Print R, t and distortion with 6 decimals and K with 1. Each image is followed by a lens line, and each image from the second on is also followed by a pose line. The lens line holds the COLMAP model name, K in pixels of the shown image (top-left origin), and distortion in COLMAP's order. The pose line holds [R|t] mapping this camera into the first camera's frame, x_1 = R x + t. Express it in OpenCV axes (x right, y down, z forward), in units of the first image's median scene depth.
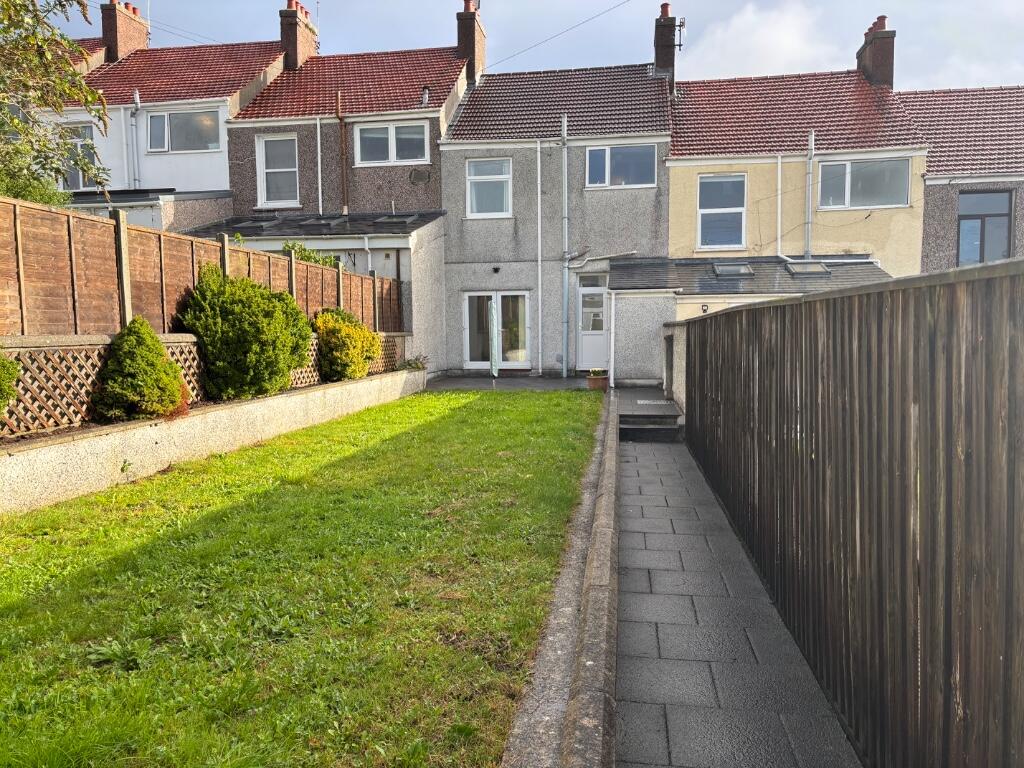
lens RADIAL K [[782.4, 0, 511.0], [0, 782.4, 383.3], [0, 0, 1]] dist [0.038829, -0.035792]
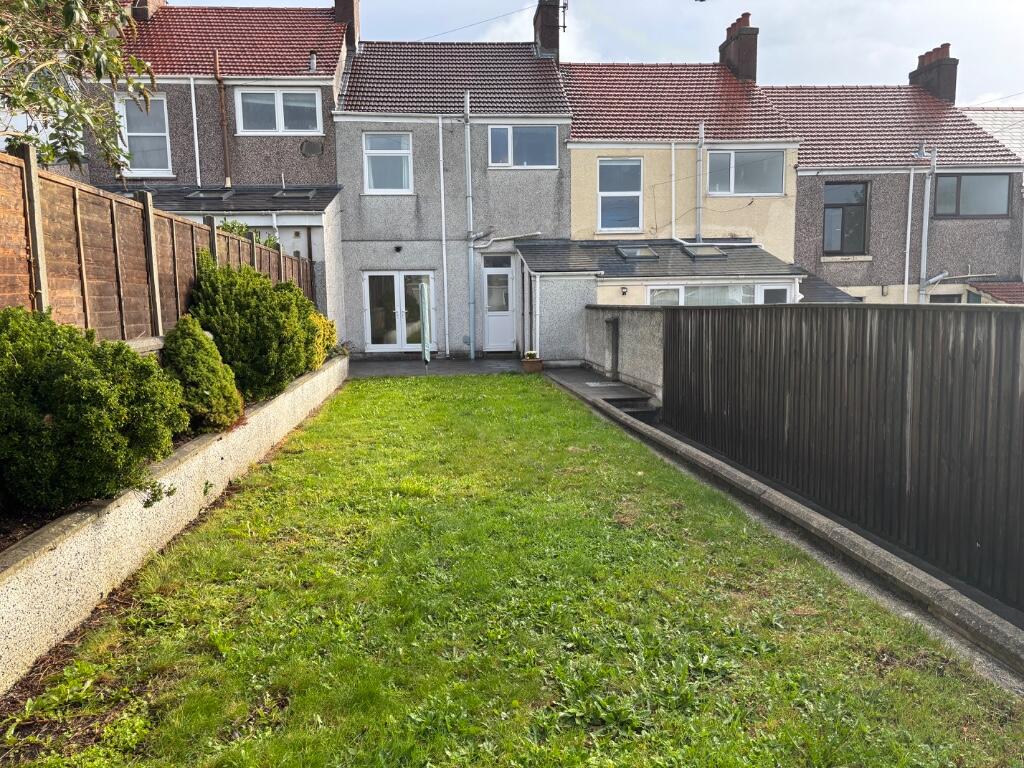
lens RADIAL K [[782.4, 0, 509.7], [0, 782.4, 384.7], [0, 0, 1]] dist [0.038829, -0.035792]
pose [[0.971852, -0.031857, 0.233429, -0.120406], [0.023452, 0.998976, 0.038695, -0.012258], [-0.234423, -0.032131, 0.971604, 0.022543]]
